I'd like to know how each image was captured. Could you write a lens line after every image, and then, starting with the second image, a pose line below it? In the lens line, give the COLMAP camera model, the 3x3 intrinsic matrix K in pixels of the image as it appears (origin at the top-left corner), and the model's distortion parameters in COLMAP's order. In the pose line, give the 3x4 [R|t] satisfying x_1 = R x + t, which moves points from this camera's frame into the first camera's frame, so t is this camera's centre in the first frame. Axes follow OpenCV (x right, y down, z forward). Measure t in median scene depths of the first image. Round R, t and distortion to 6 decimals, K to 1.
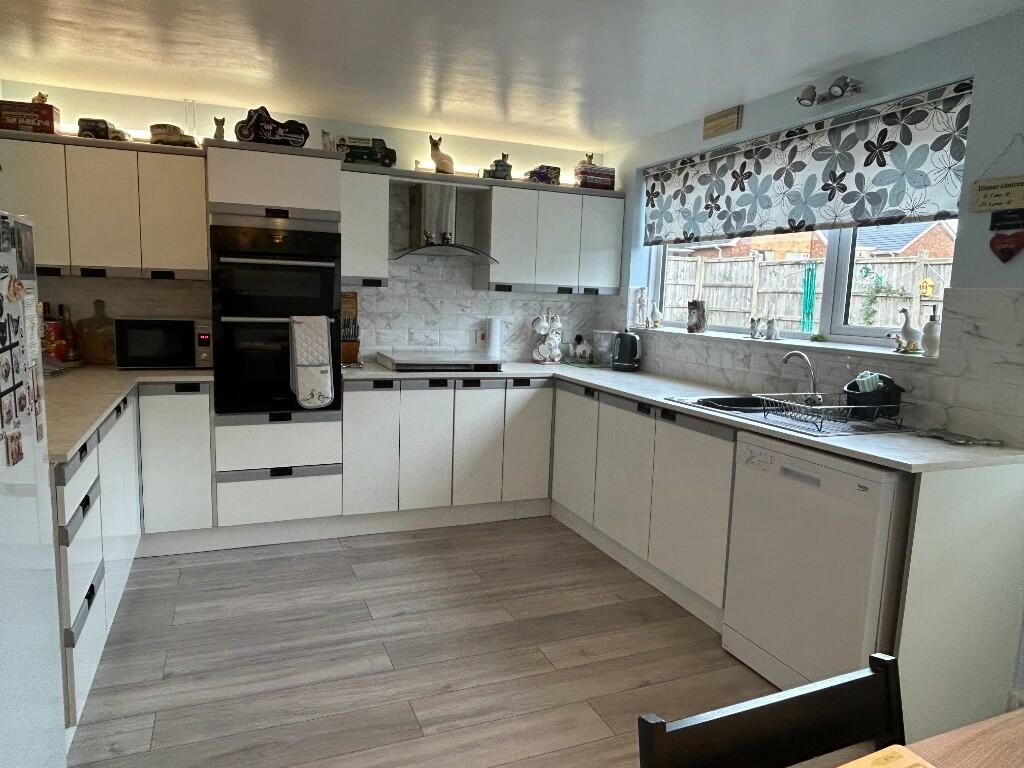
lens RADIAL K [[674.3, 0, 504.4], [0, 674.3, 386.4], [0, 0, 1]] dist [-0.000348, -0.004200]
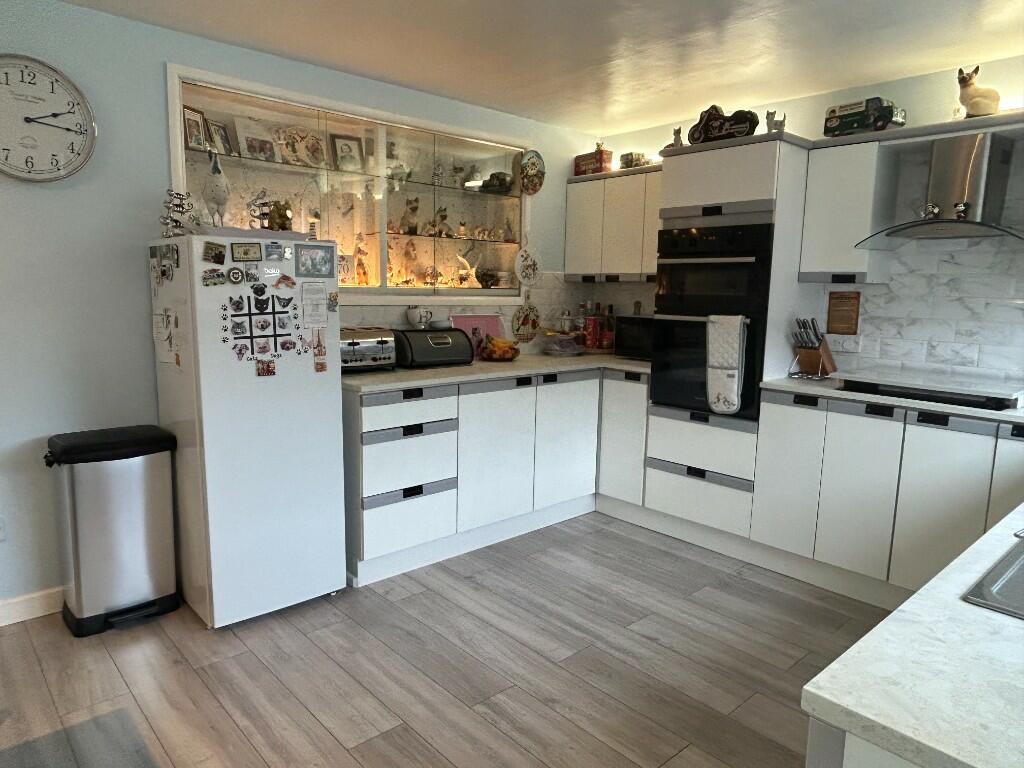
lens RADIAL K [[674.3, 0, 504.4], [0, 674.3, 386.4], [0, 0, 1]] dist [-0.000348, -0.004200]
pose [[0.336894, 0.112271, -0.934825, 0.495157], [-0.134261, 0.988447, 0.070325, -0.030475], [0.931921, 0.101819, 0.348076, 0.387909]]
